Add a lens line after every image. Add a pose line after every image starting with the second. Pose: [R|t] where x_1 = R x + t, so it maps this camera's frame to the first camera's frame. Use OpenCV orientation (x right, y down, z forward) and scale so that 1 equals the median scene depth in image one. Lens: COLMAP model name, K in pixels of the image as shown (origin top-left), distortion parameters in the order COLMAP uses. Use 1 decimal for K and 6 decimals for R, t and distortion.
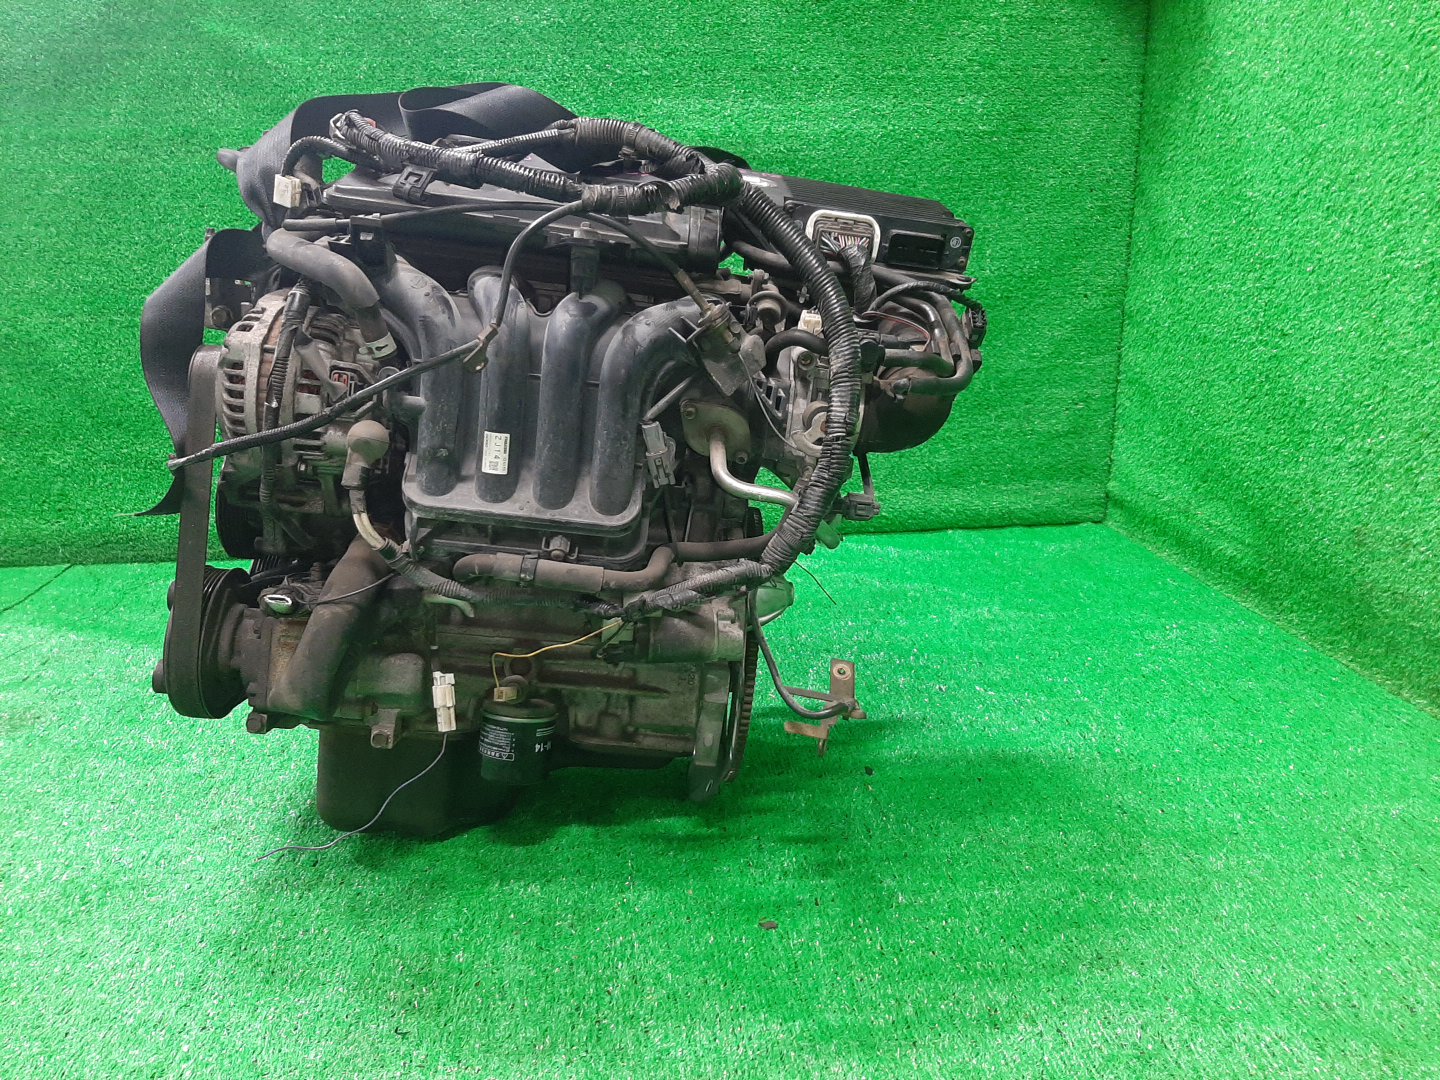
lens RADIAL K [[1084.8, 0, 720.0], [0, 1084.8, 540.0], [0, 0, 1]] dist [0.068246, -0.110337]
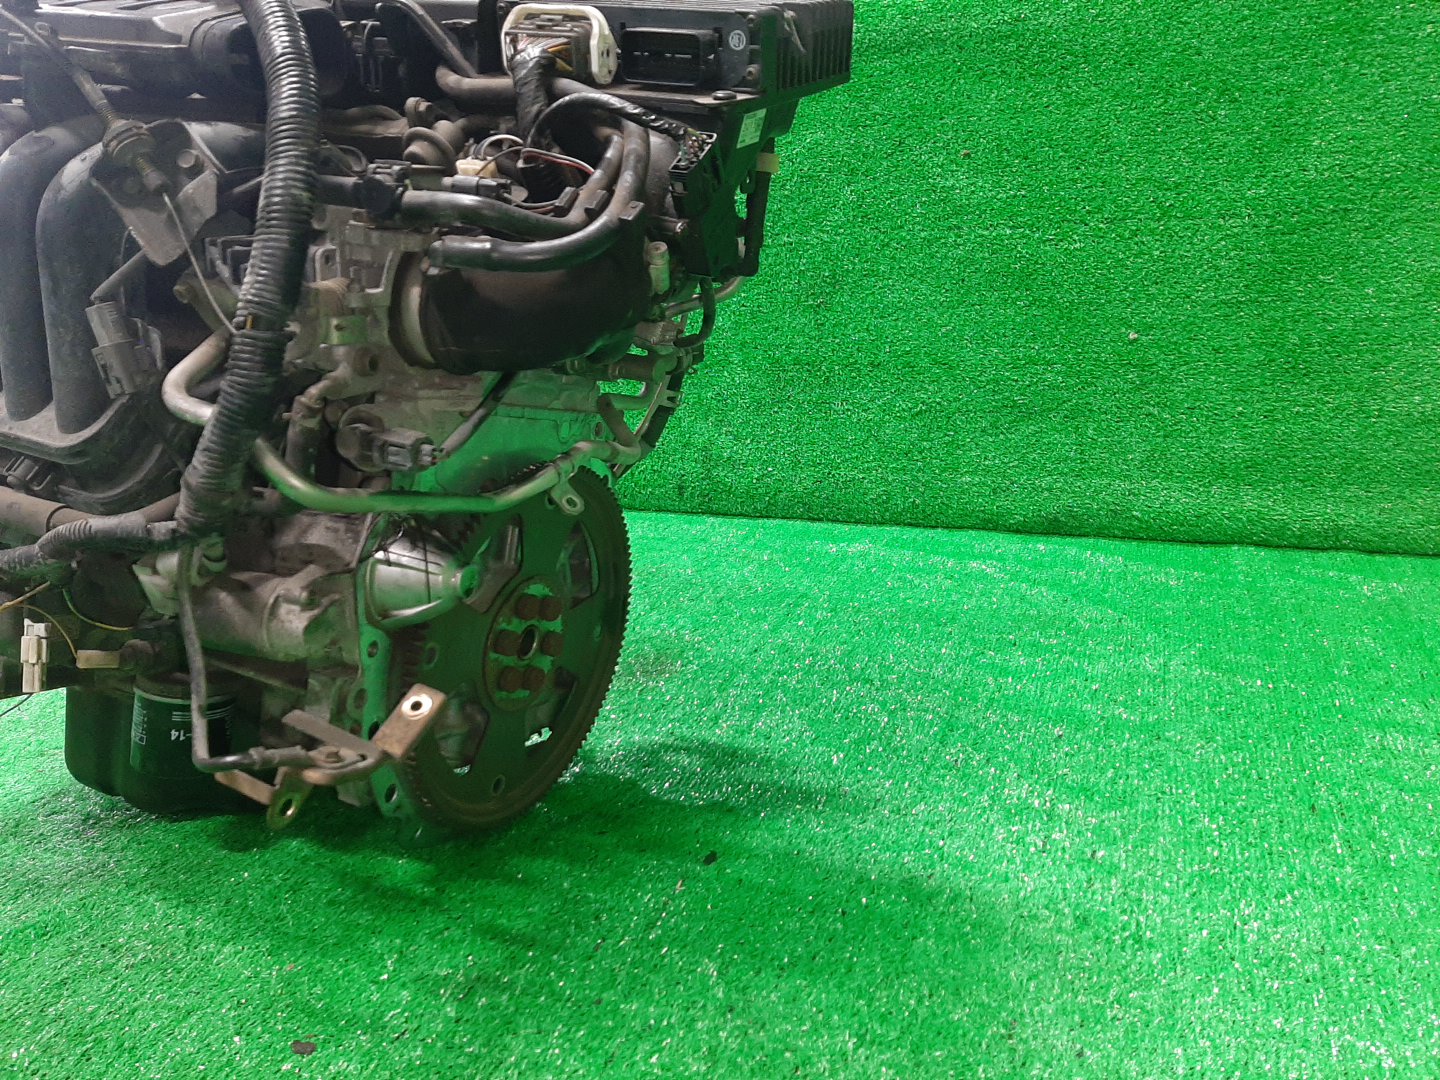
lens RADIAL K [[1084.8, 0, 720.0], [0, 1084.8, 540.0], [0, 0, 1]] dist [0.068246, -0.110337]
pose [[0.884492, 0.105394, -0.454495, 0.252071], [-0.097109, 0.994403, 0.041612, -0.010195], [0.456337, 0.007330, 0.889777, 0.224181]]
